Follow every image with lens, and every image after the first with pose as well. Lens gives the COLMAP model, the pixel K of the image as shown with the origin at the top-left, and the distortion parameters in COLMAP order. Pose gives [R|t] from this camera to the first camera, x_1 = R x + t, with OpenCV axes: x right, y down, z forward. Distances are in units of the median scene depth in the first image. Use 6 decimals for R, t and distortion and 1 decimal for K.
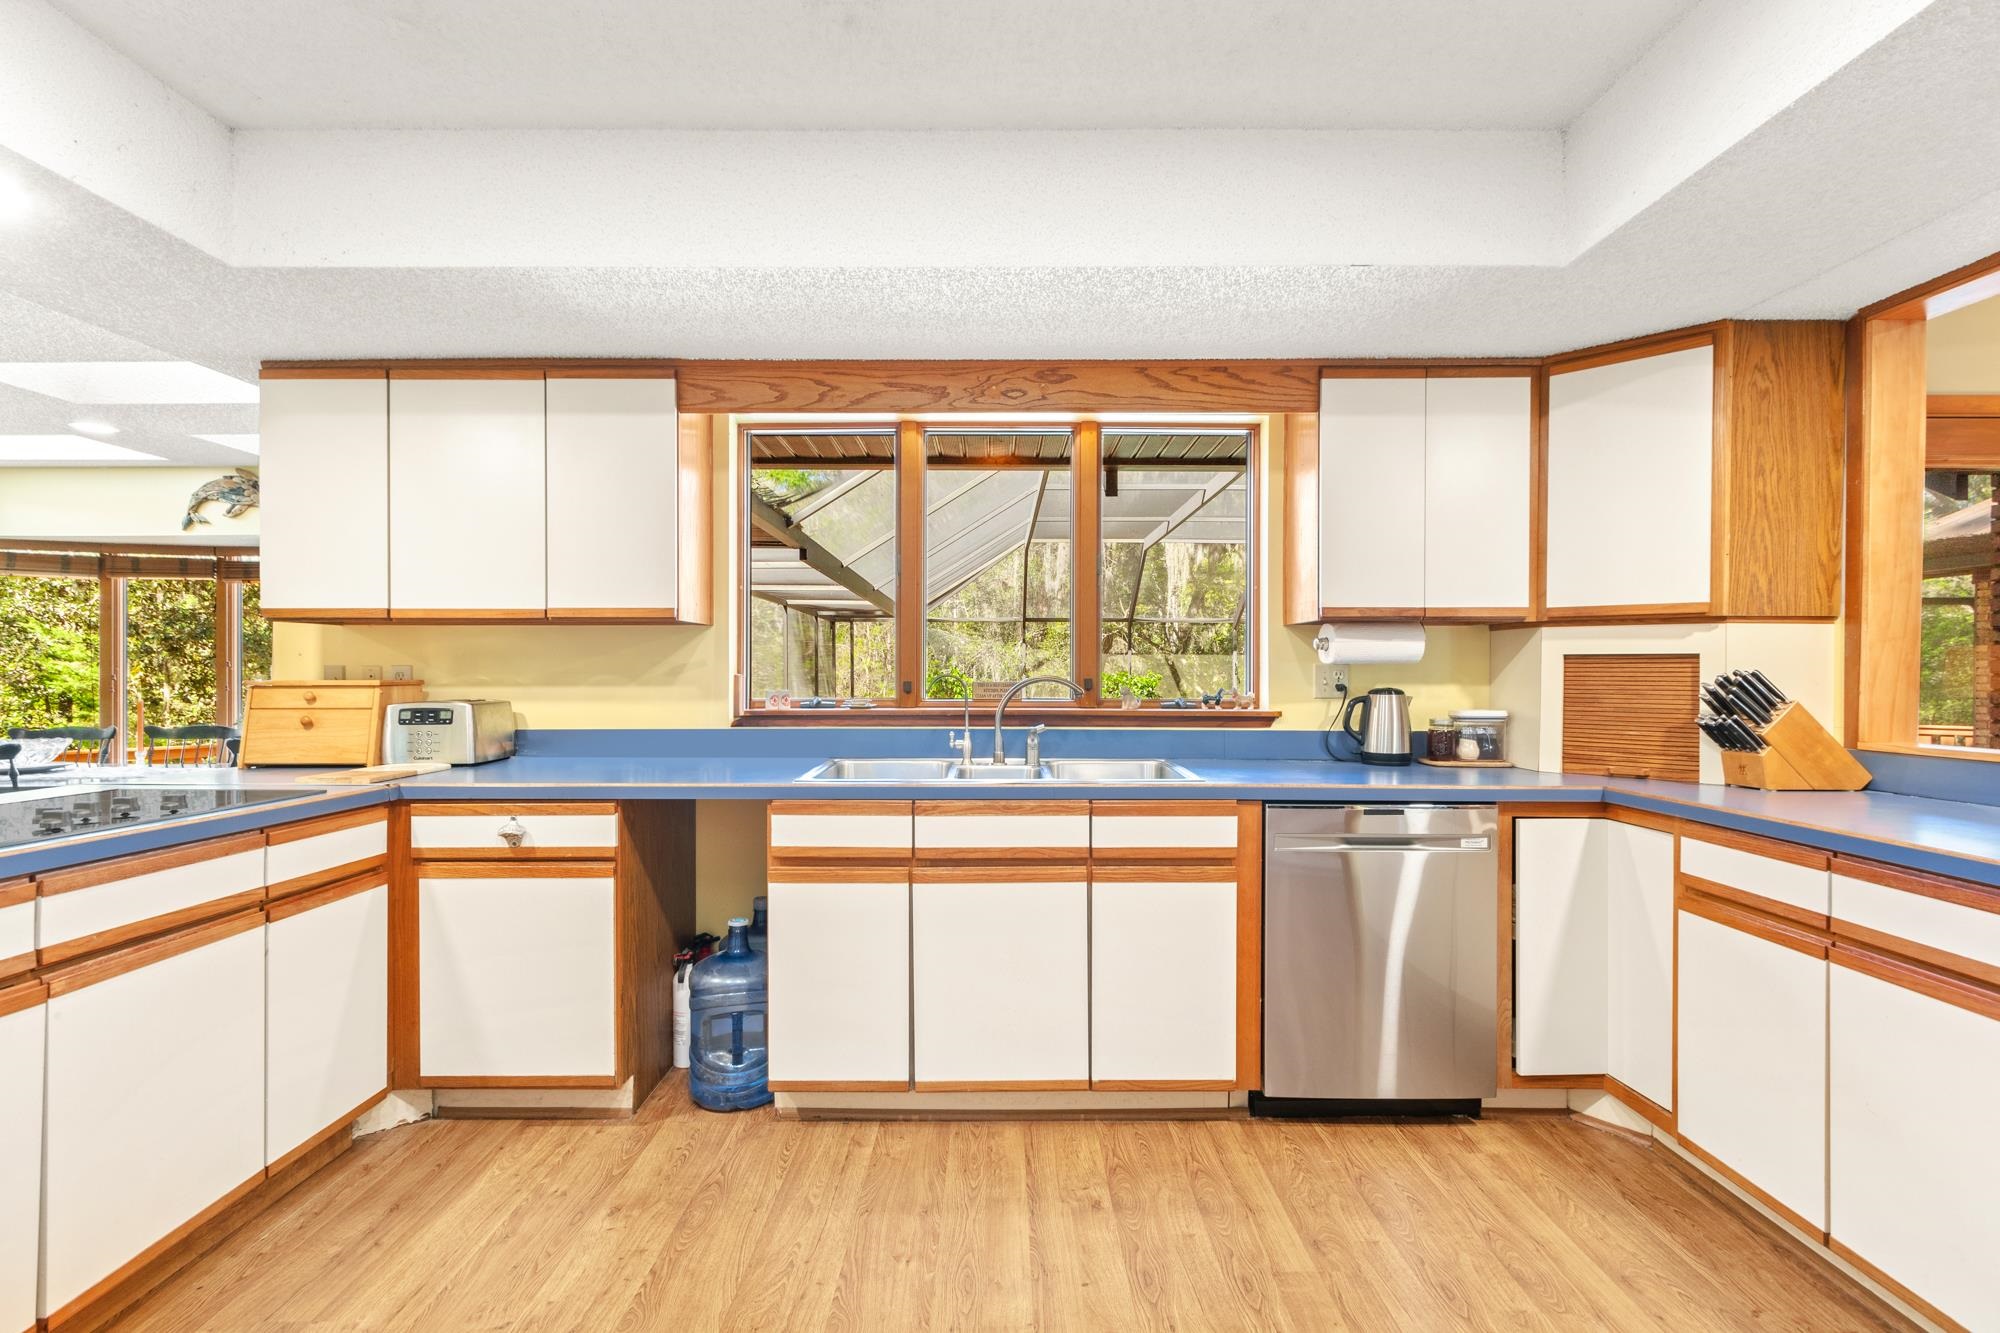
lens RADIAL K [[939.9, 0, 989.5], [0, 939.9, 673.9], [0, 0, 1]] dist [0.003998, -0.000125]
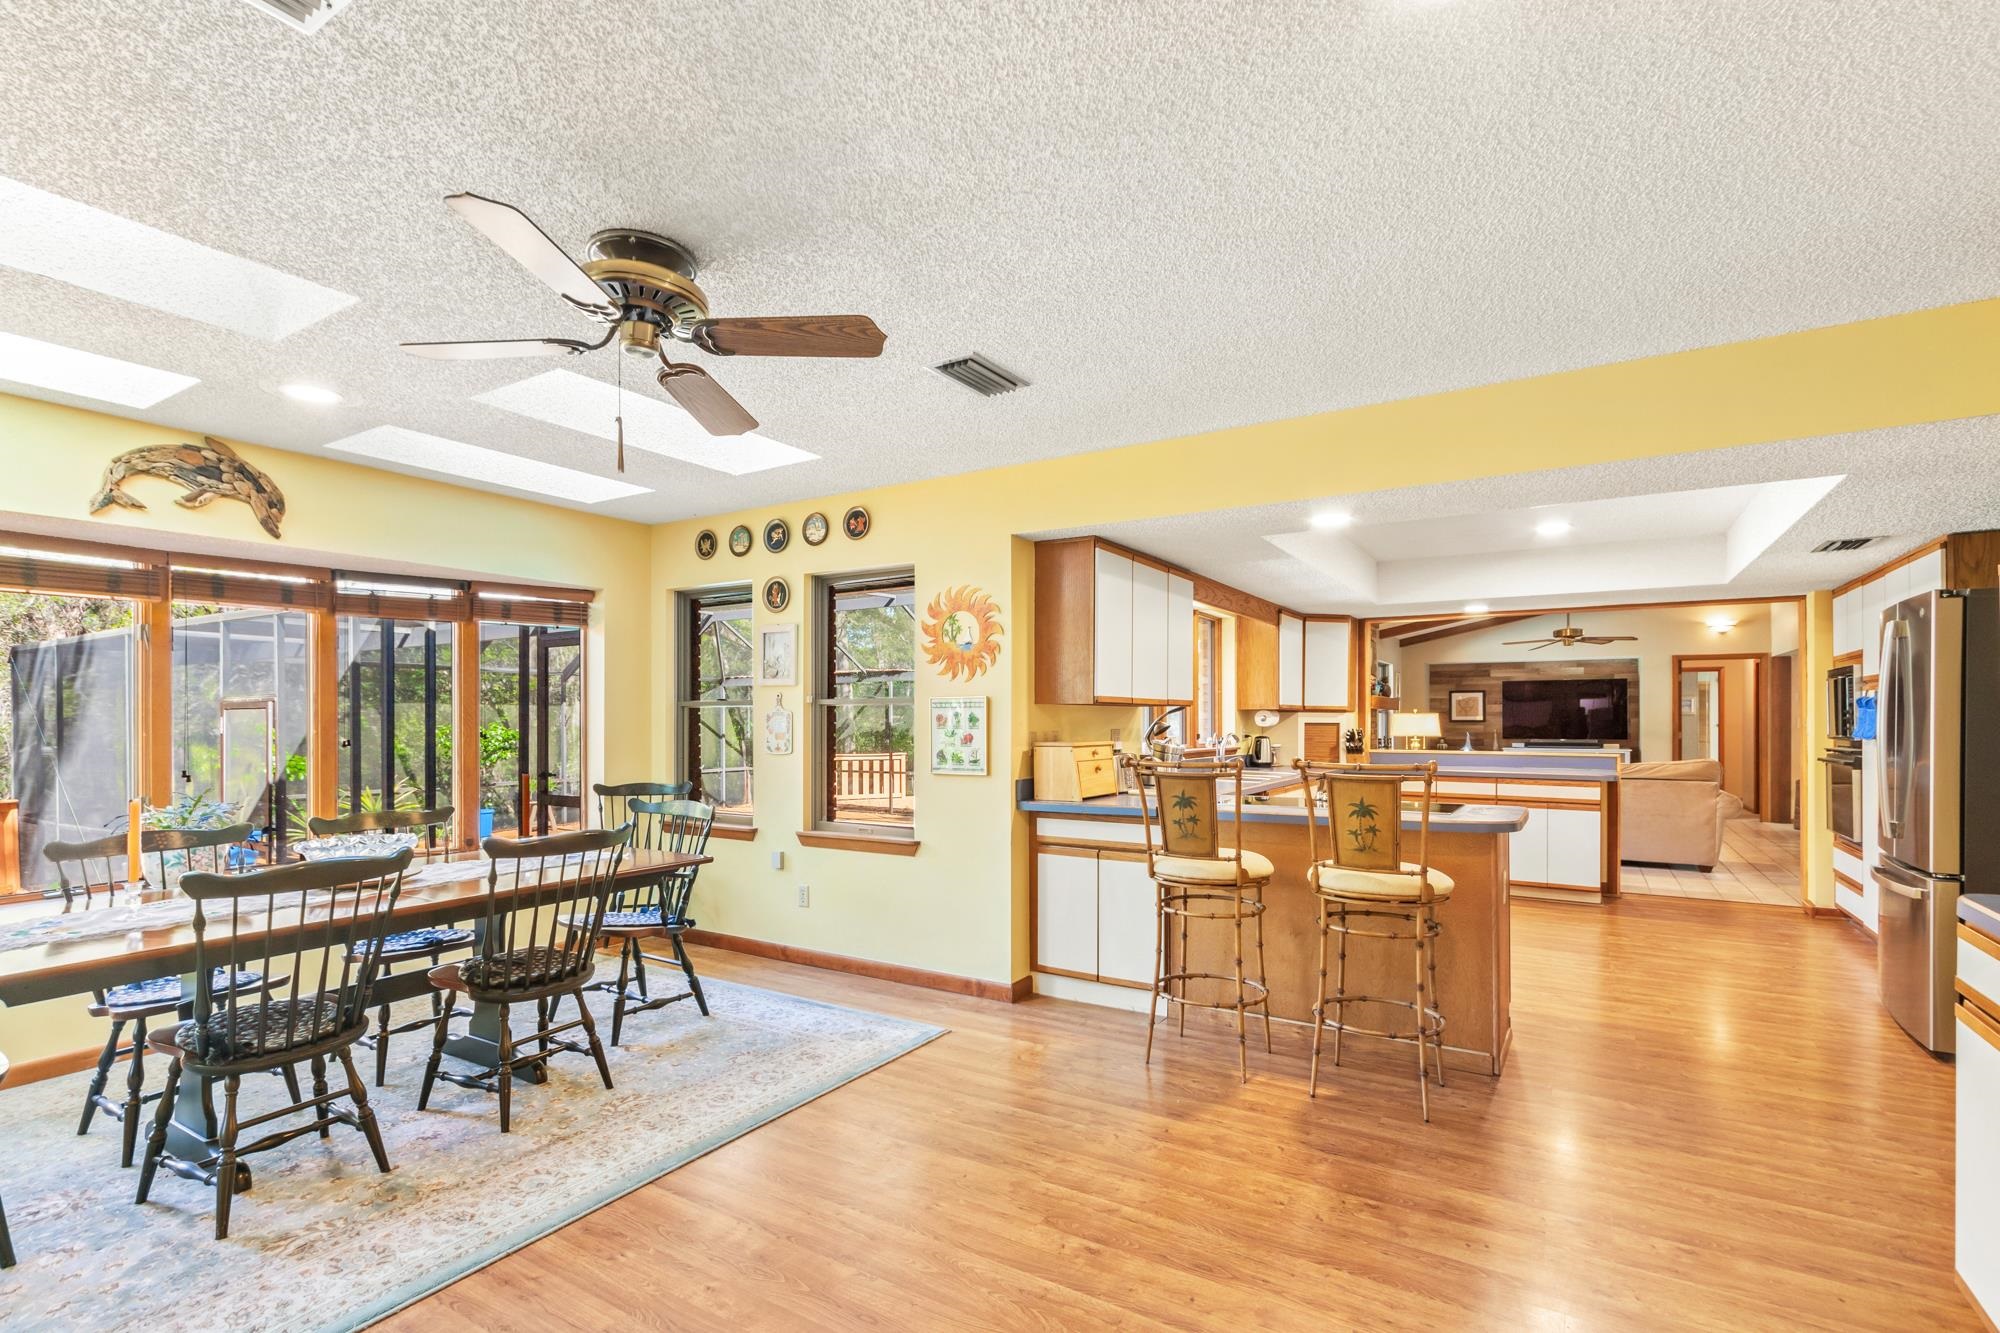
lens RADIAL K [[930.0, 0, 1002.8], [0, 930.0, 715.1], [0, 0, 1]] dist [-0.001748, -0.000803]
pose [[0.520752, 0.003210, 0.853702, -2.324901], [0.001422, 0.999988, -0.004627, -0.033362], [-0.853707, 0.003623, 0.520741, 0.364787]]
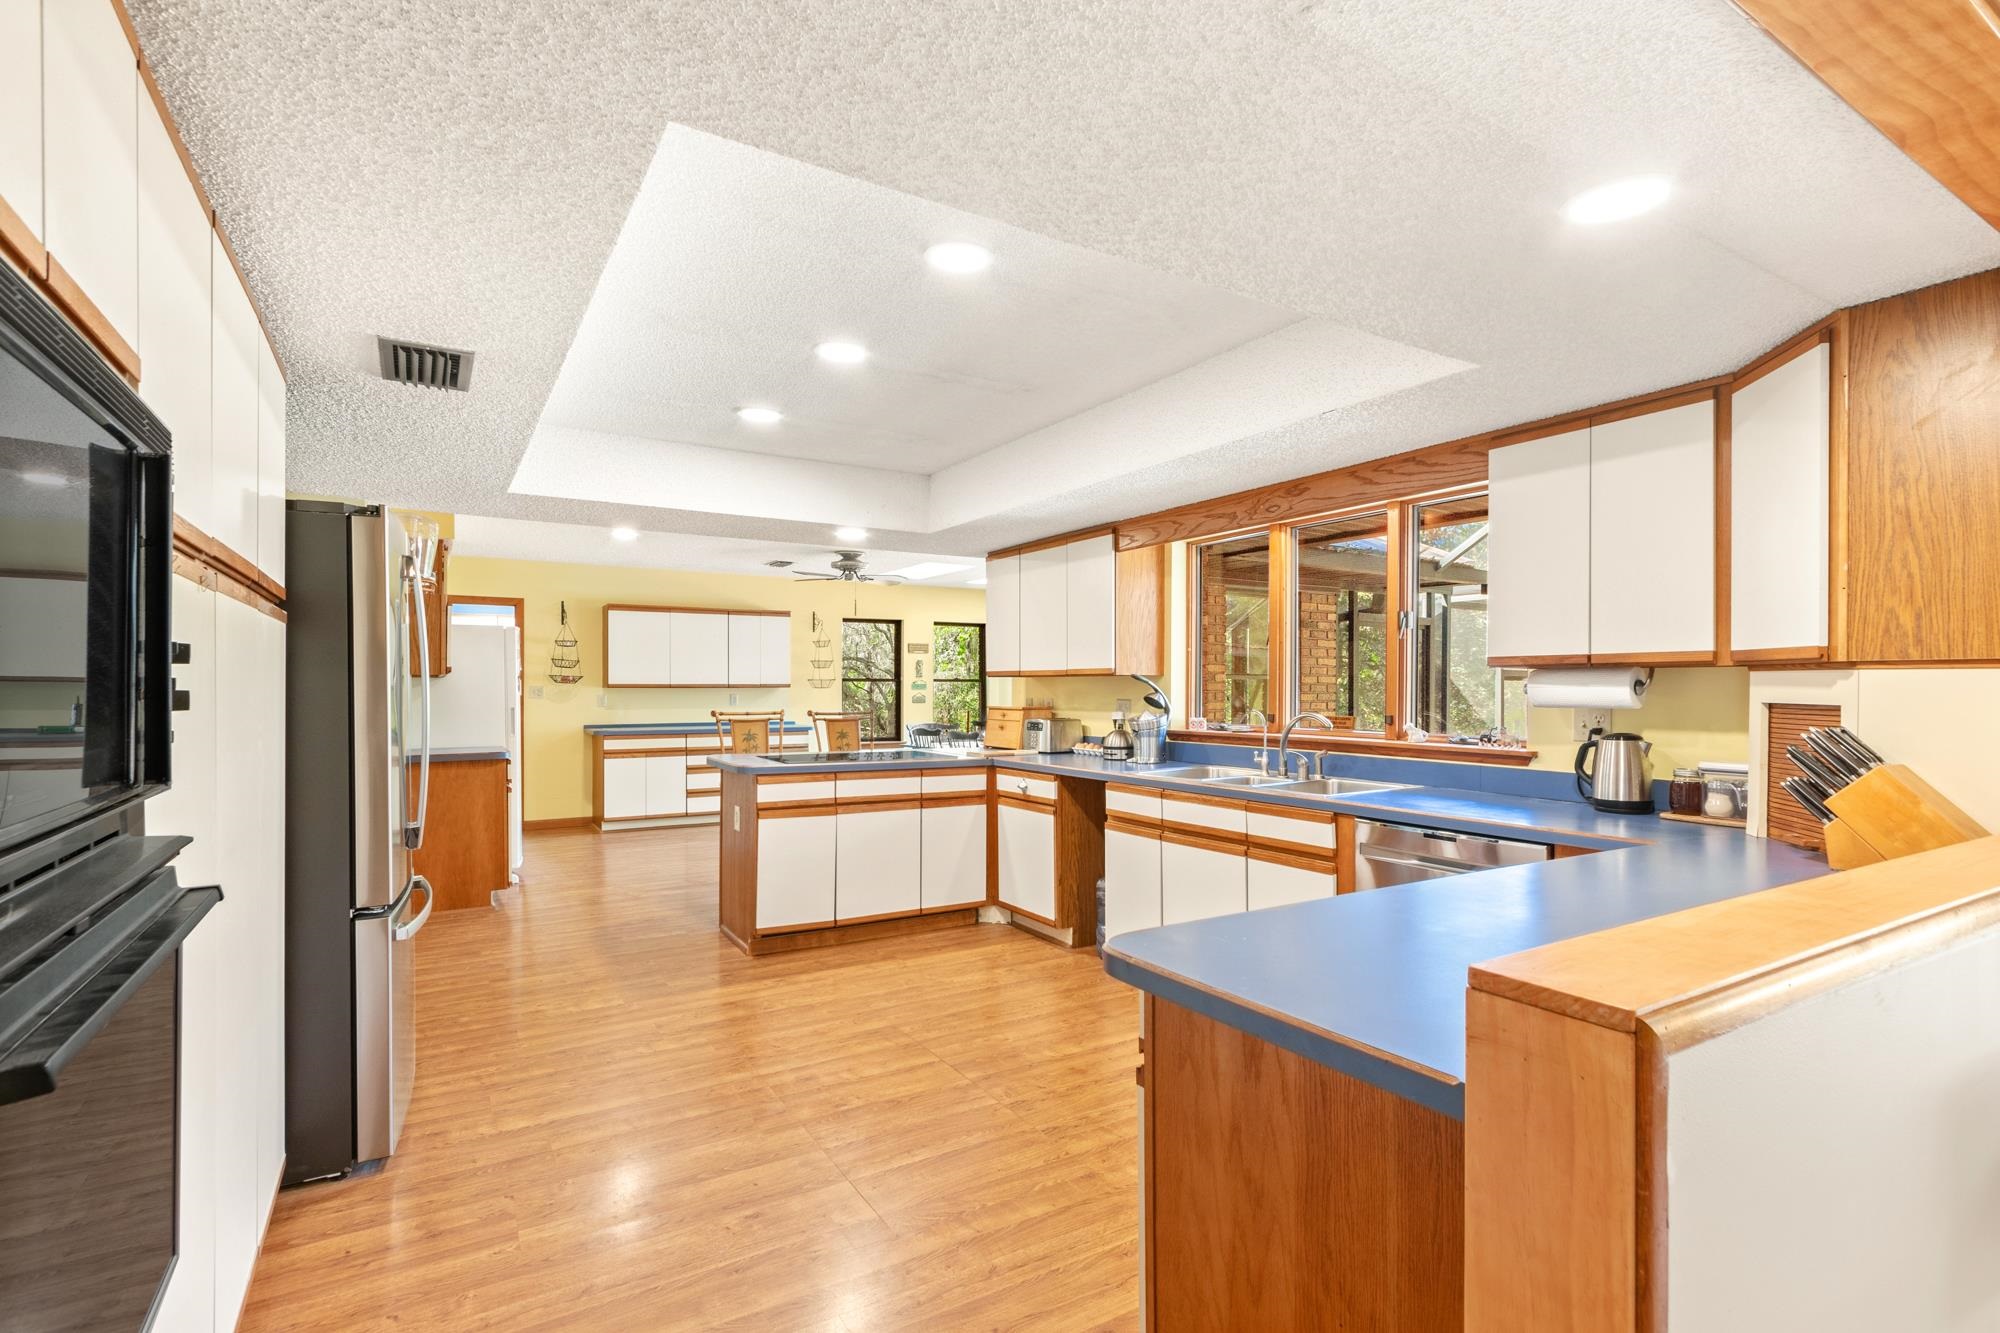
lens RADIAL K [[922.5, 0, 972.7], [0, 922.5, 688.2], [0, 0, 1]] dist [-0.003167, -0.000839]
pose [[0.512126, 0.000926, -0.858910, 1.040367], [-0.005081, 0.999985, -0.001952, -0.030779], [0.858895, 0.005364, 0.512123, -0.080039]]
